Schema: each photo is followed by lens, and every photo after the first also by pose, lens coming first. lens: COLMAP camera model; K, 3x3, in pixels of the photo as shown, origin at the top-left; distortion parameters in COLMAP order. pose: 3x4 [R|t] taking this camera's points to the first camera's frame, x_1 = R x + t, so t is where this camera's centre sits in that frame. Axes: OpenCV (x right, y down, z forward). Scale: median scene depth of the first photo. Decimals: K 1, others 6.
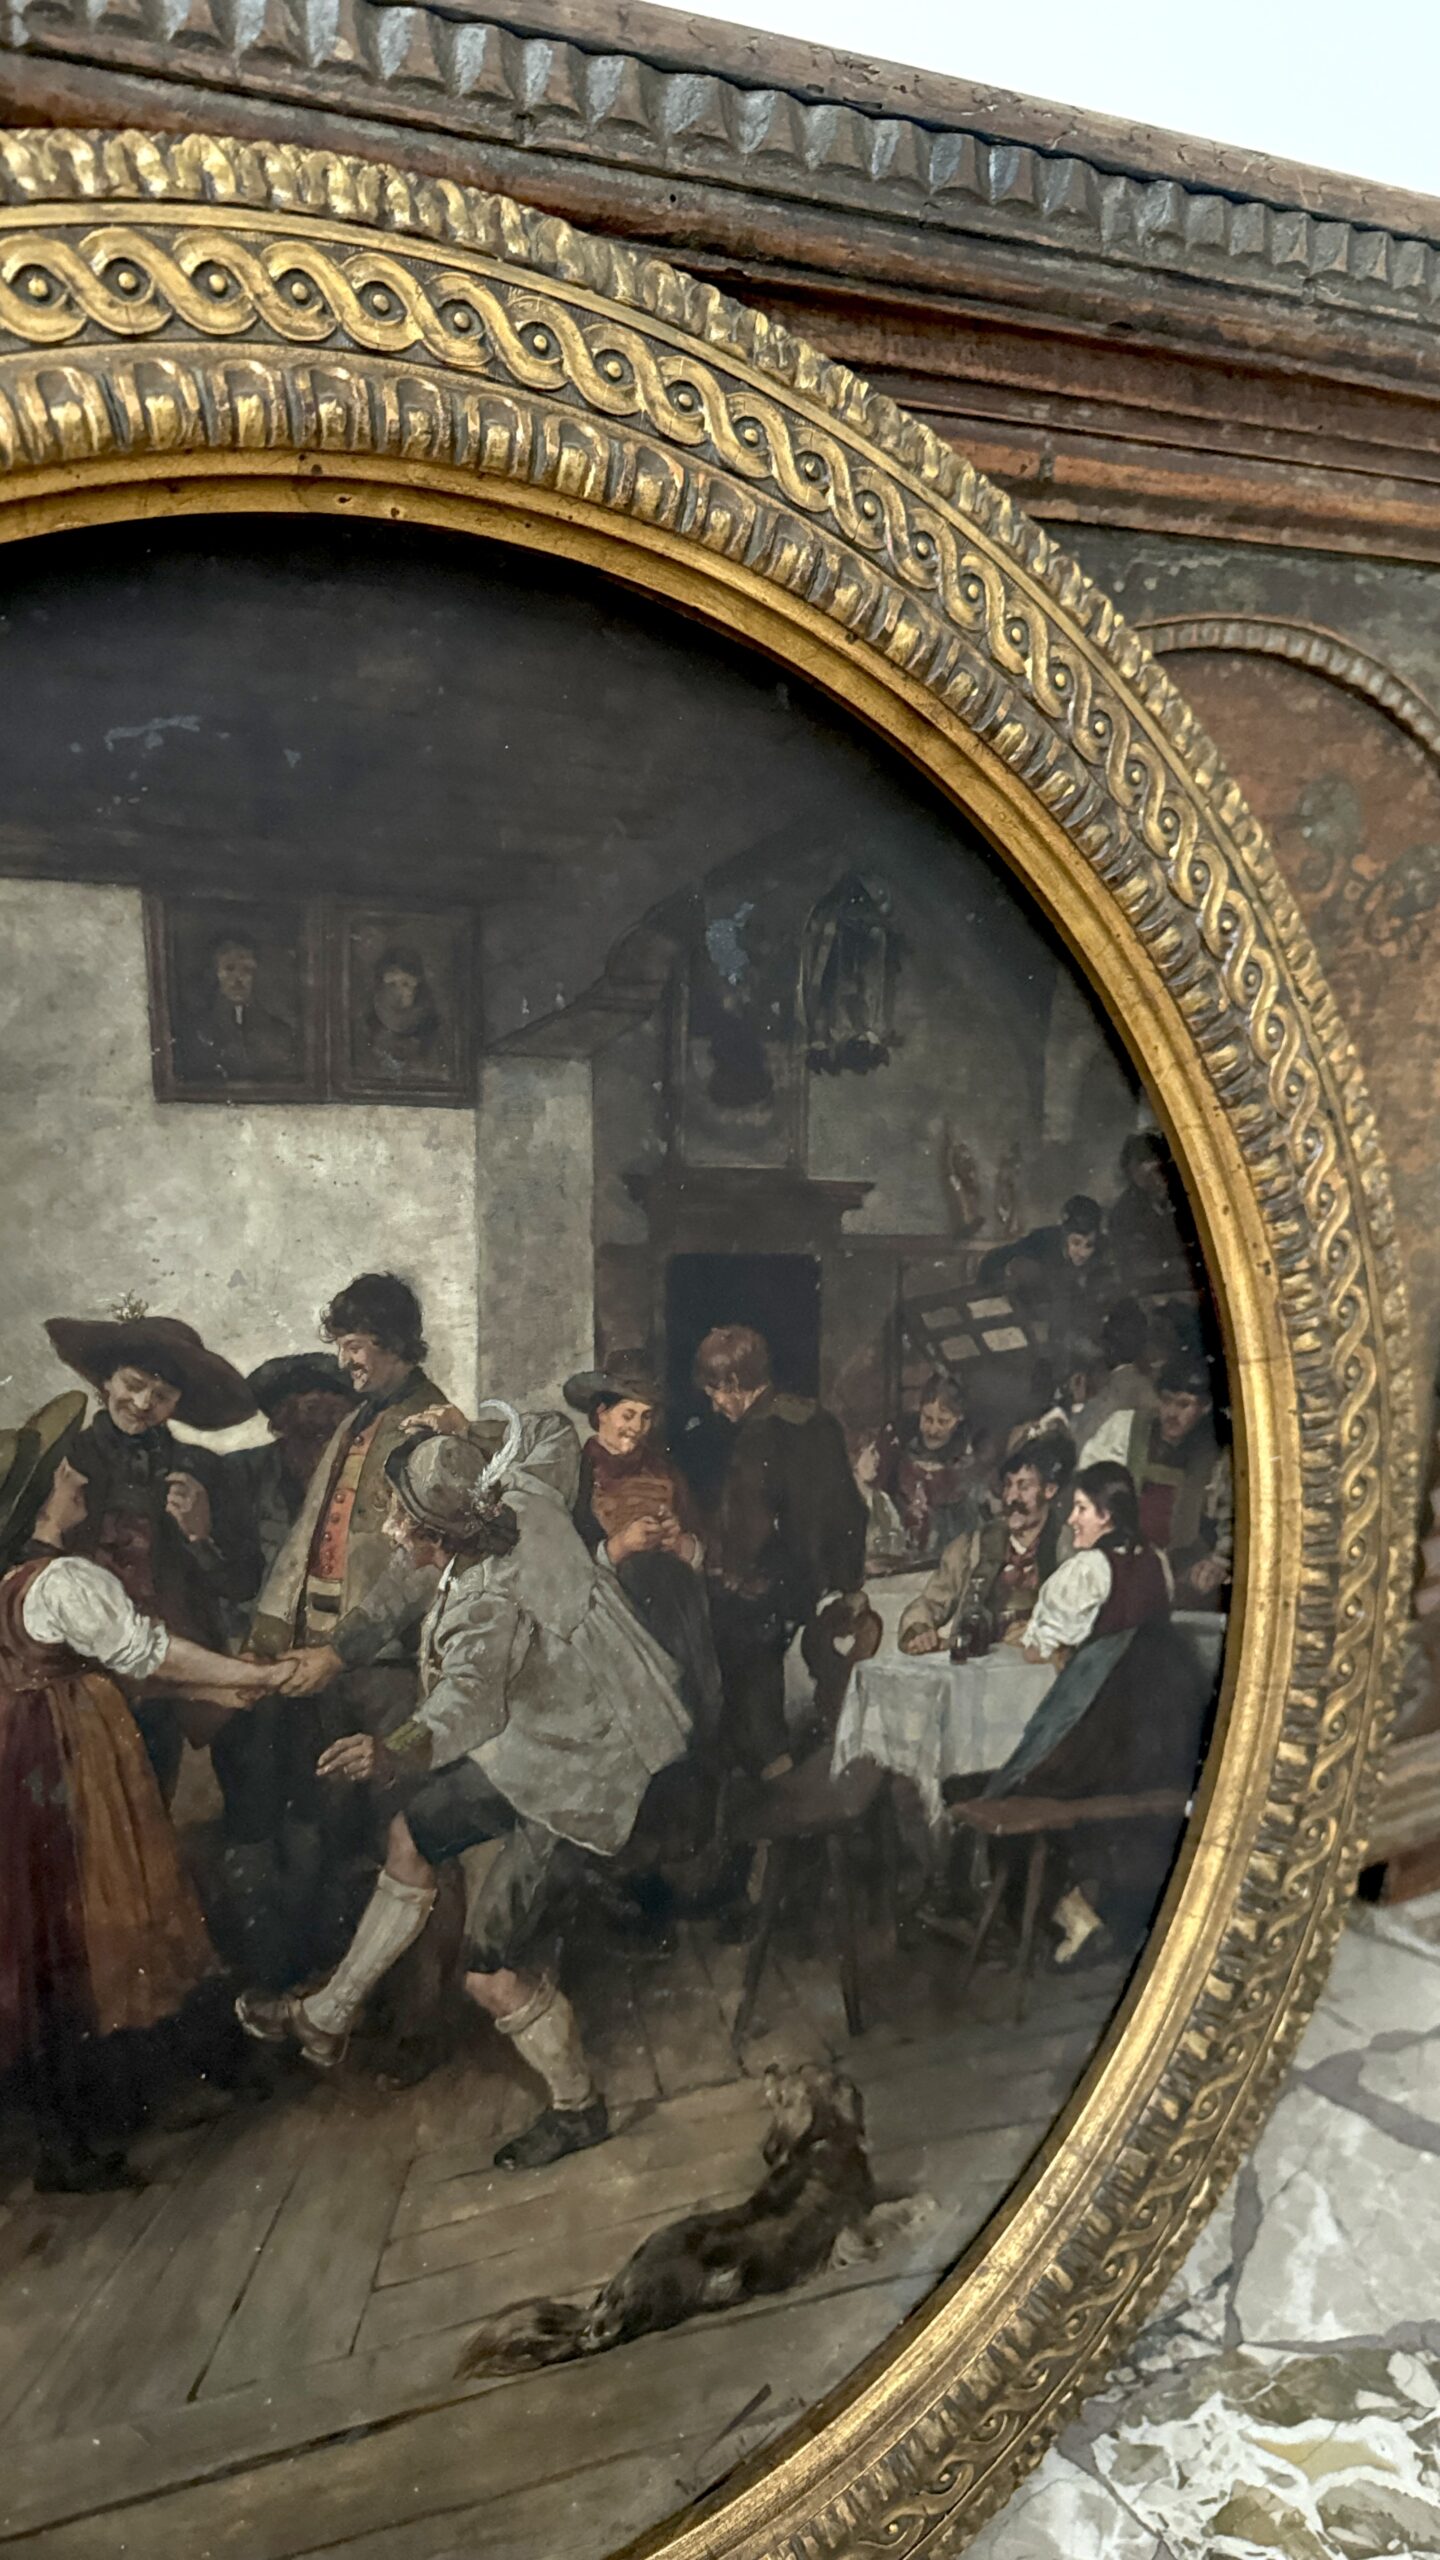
lens RADIAL K [[1798.5, 0, 708.1], [0, 1798.5, 1285.8], [0, 0, 1]] dist [0.185061, -0.452068]
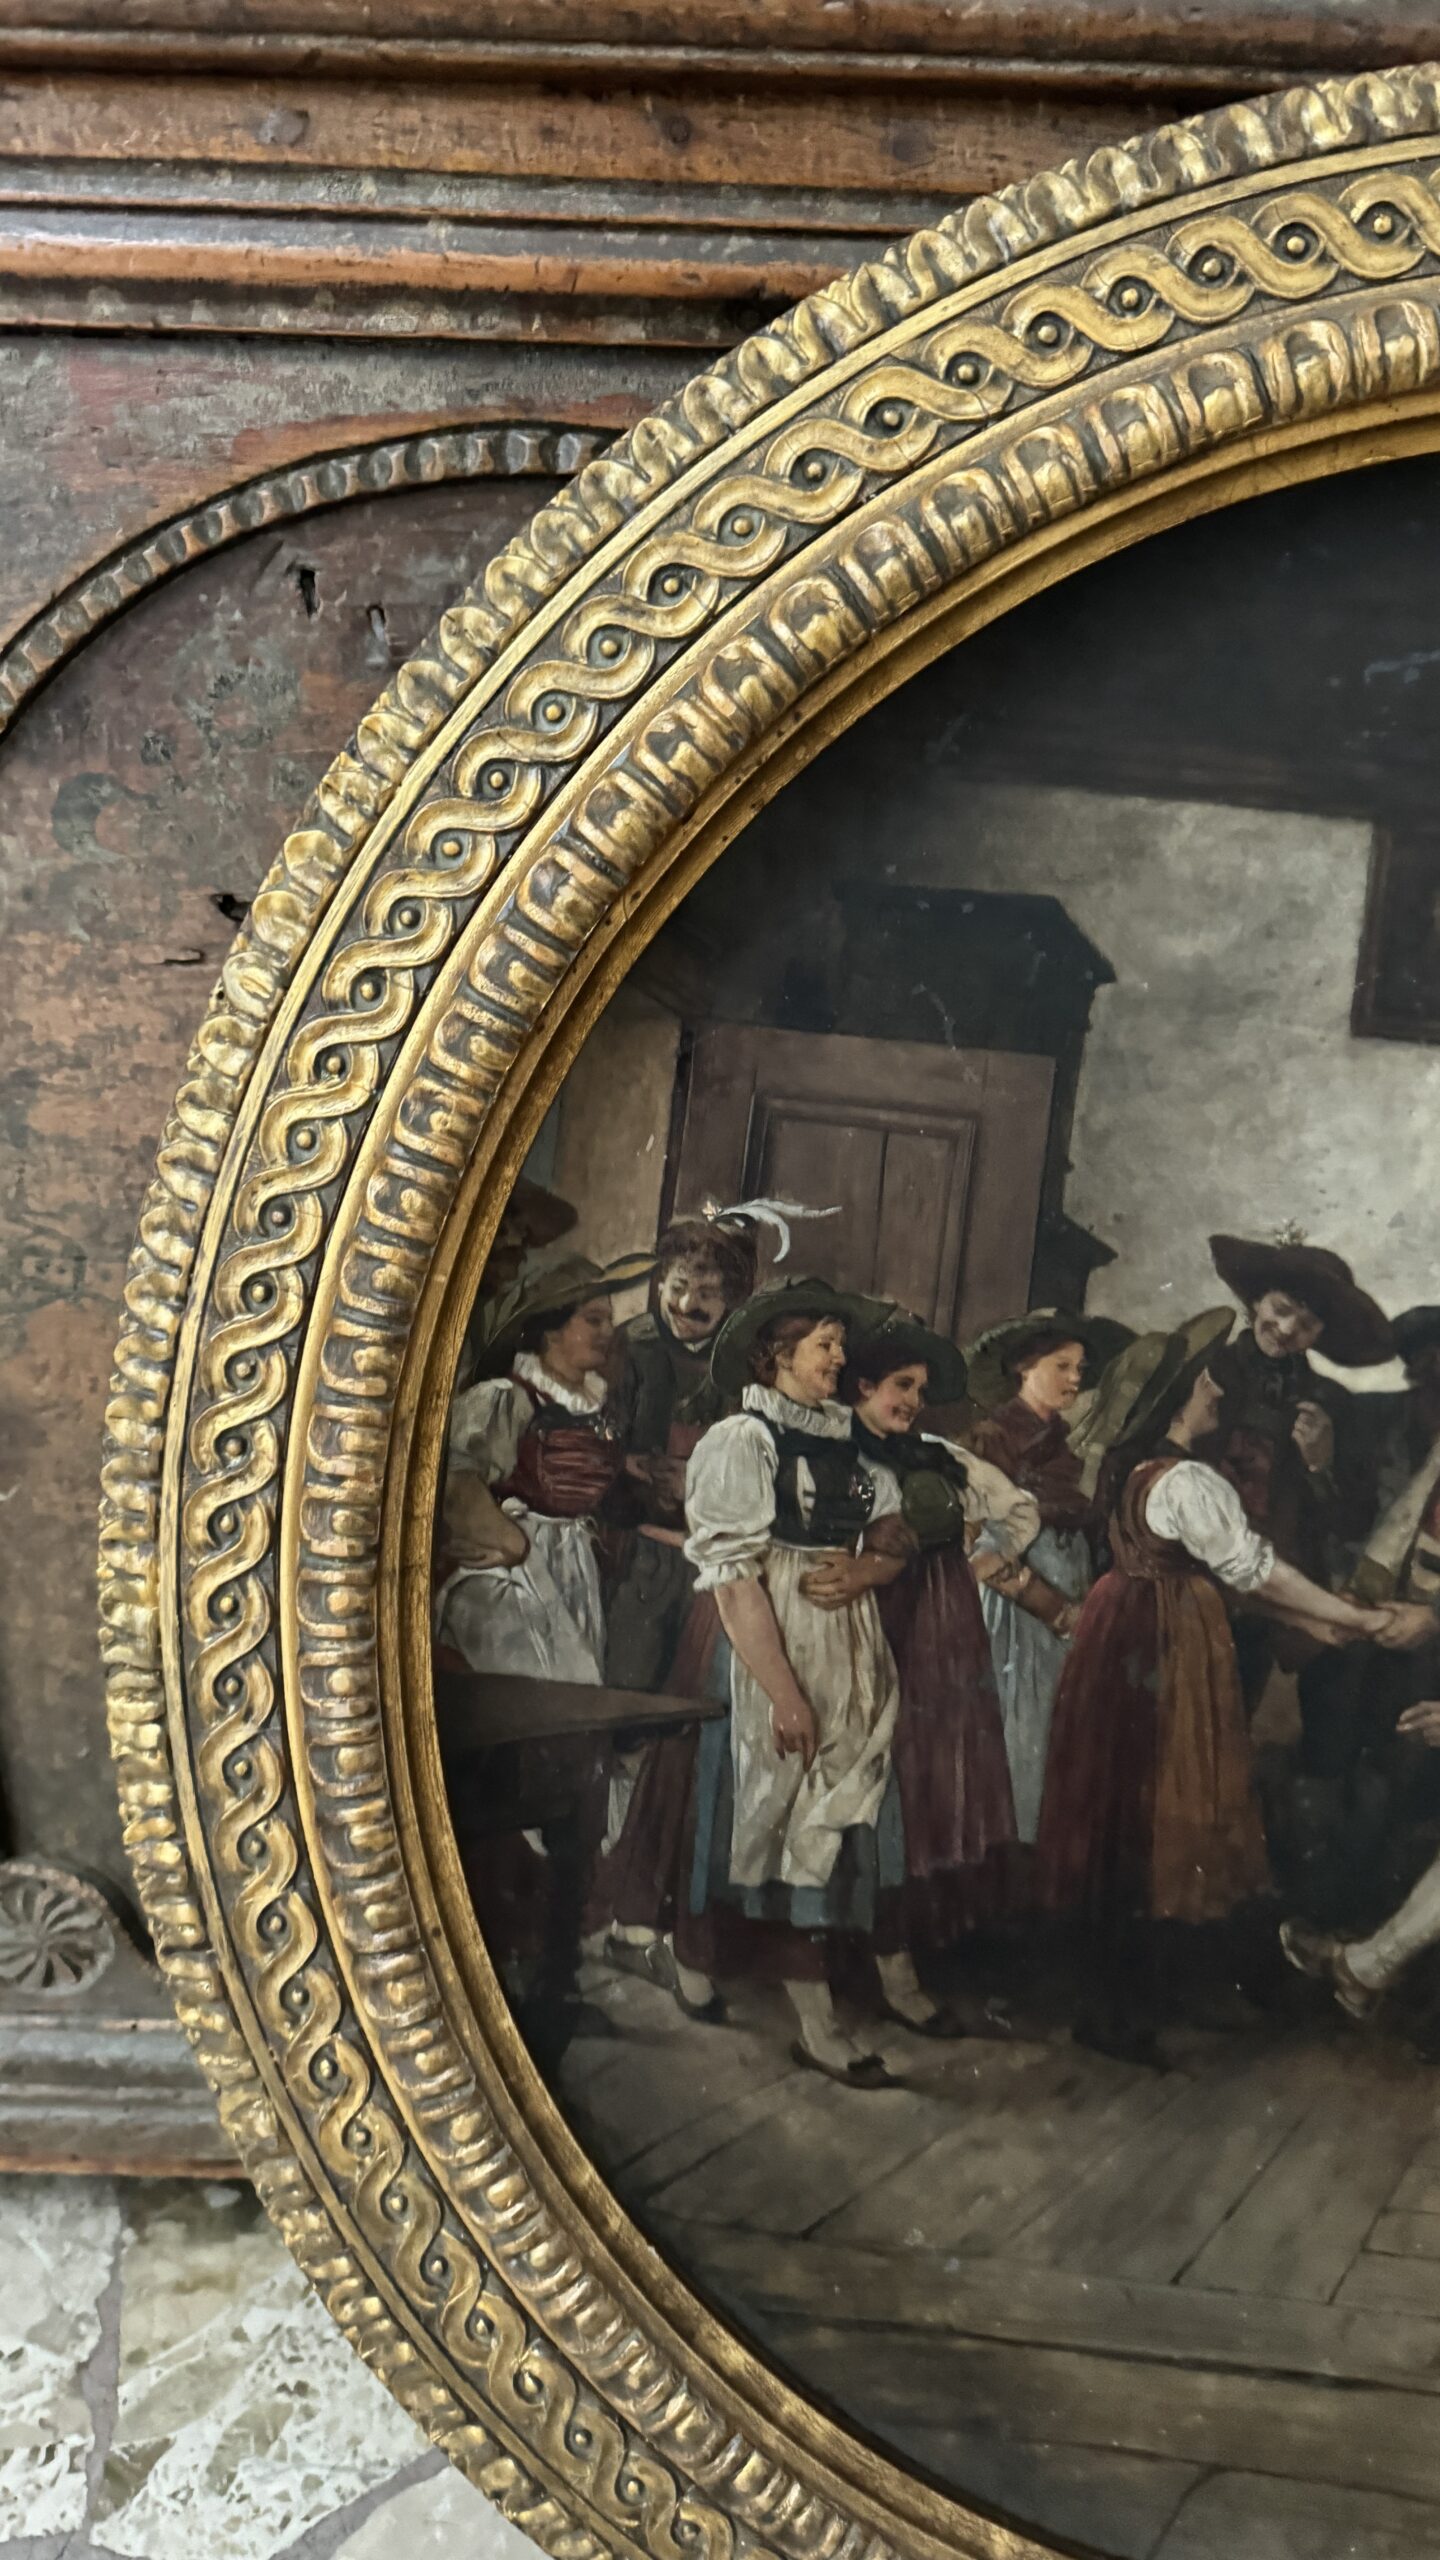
lens RADIAL K [[1798.5, 0, 708.1], [0, 1798.5, 1285.8], [0, 0, 1]] dist [0.185061, -0.452068]
pose [[0.871925, 0.148929, -0.466440, -0.105417], [-0.138868, 0.988721, 0.056097, 0.024969], [0.469534, 0.015862, 0.882772, -0.047580]]
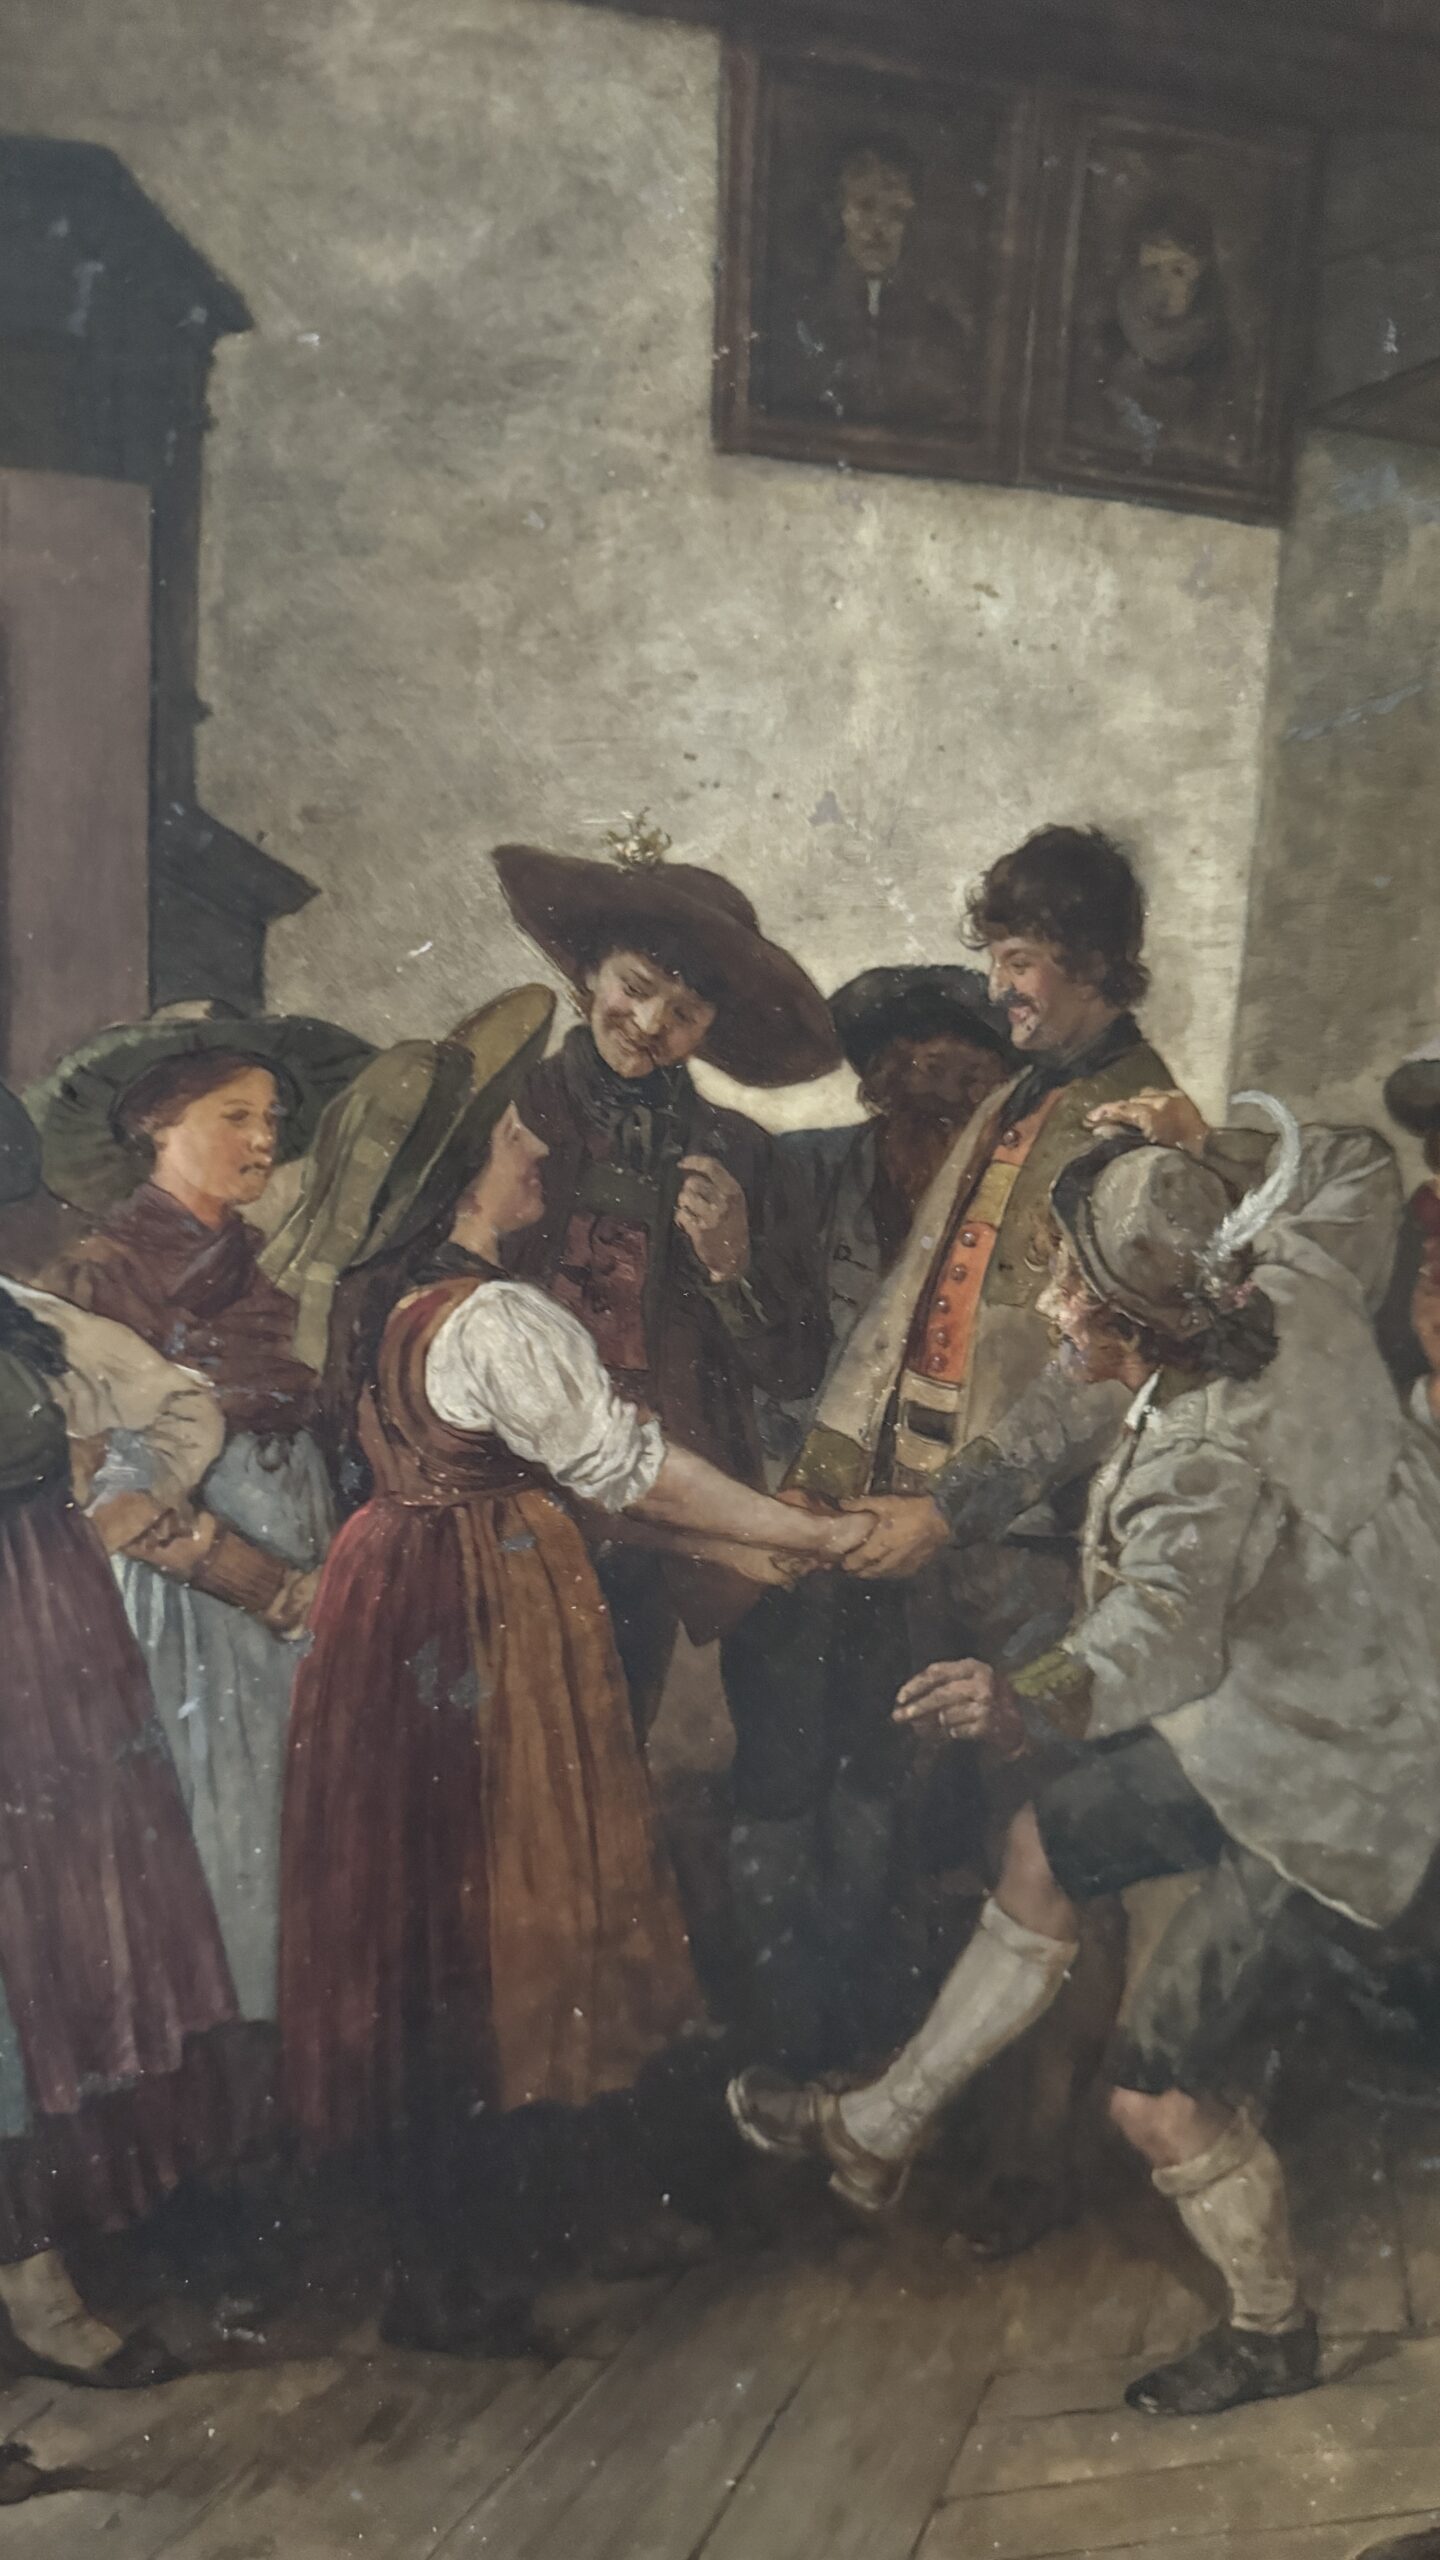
lens RADIAL K [[1870.6, 0, 720.0], [0, 1870.6, 1280.0], [0, 0, 1]] dist [0.151917, -0.394173]
pose [[0.964358, 0.088538, -0.249349, -0.123456], [-0.074940, 0.995163, 0.063526, 0.092175], [0.253767, -0.042575, 0.966328, 0.397364]]
